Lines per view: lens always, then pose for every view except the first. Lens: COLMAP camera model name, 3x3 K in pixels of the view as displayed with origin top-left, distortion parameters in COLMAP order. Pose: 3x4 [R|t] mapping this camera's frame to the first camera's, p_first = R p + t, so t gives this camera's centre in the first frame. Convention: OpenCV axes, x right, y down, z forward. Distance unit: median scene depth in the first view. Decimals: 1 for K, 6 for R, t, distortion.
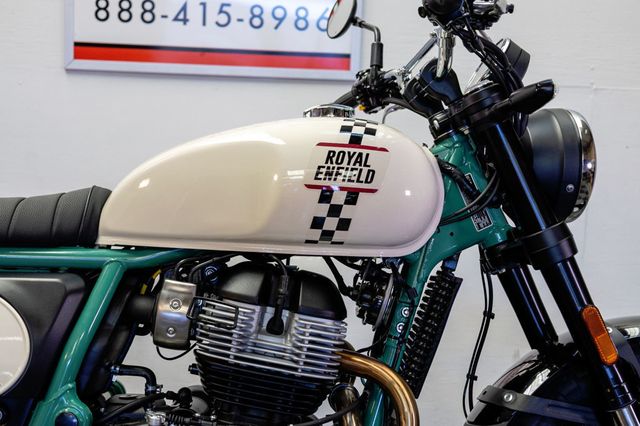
lens RADIAL K [[923.0, 0, 329.6], [0, 923.0, 212.5], [0, 0, 1]] dist [0.018767, 0.010649]
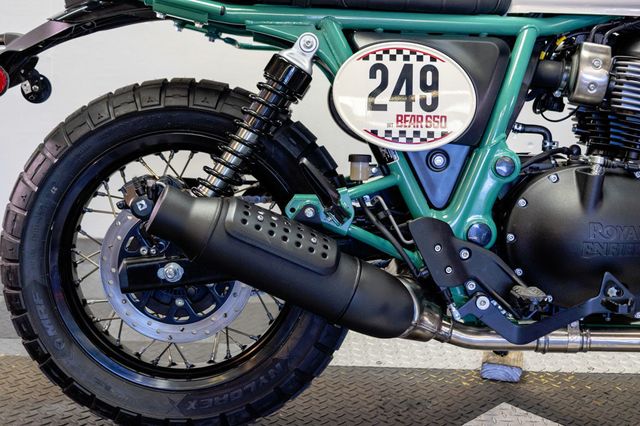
lens RADIAL K [[923.0, 0, 329.6], [0, 923.0, 212.5], [0, 0, 1]] dist [0.018767, 0.010649]
pose [[0.999973, 0.006413, -0.003681, -0.463438], [-0.005786, 0.988613, 0.150368, 0.105714], [0.004603, -0.150343, 0.988623, -0.134789]]
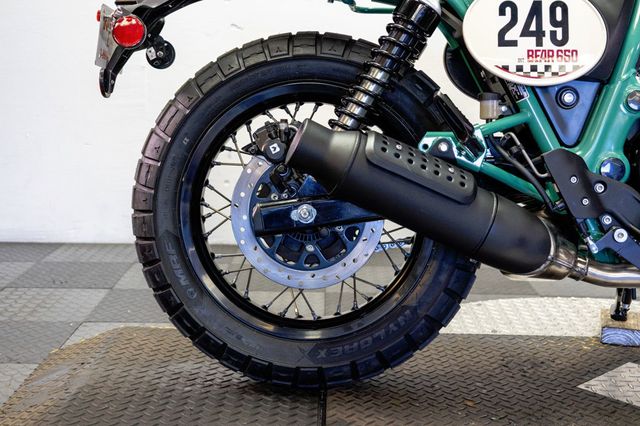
lens RADIAL K [[923.0, 0, 329.6], [0, 923.0, 212.5], [0, 0, 1]] dist [0.018767, 0.010649]
pose [[0.998236, -0.014417, -0.057599, -0.559363], [0.019464, 0.995927, 0.088040, 0.240735], [0.056096, -0.089005, 0.994450, -0.162702]]
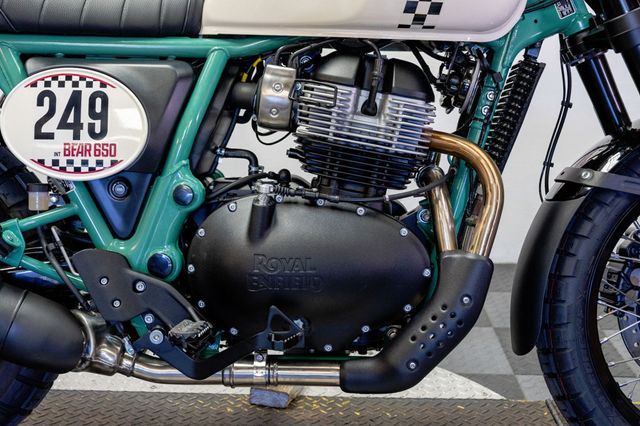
lens RADIAL K [[923.0, 0, 329.6], [0, 923.0, 212.5], [0, 0, 1]] dist [0.018767, 0.010649]
pose [[0.998633, -0.002120, -0.052230, -0.047744], [0.010314, 0.987525, 0.157126, 0.071606], [0.051245, -0.157450, 0.986196, -0.081292]]
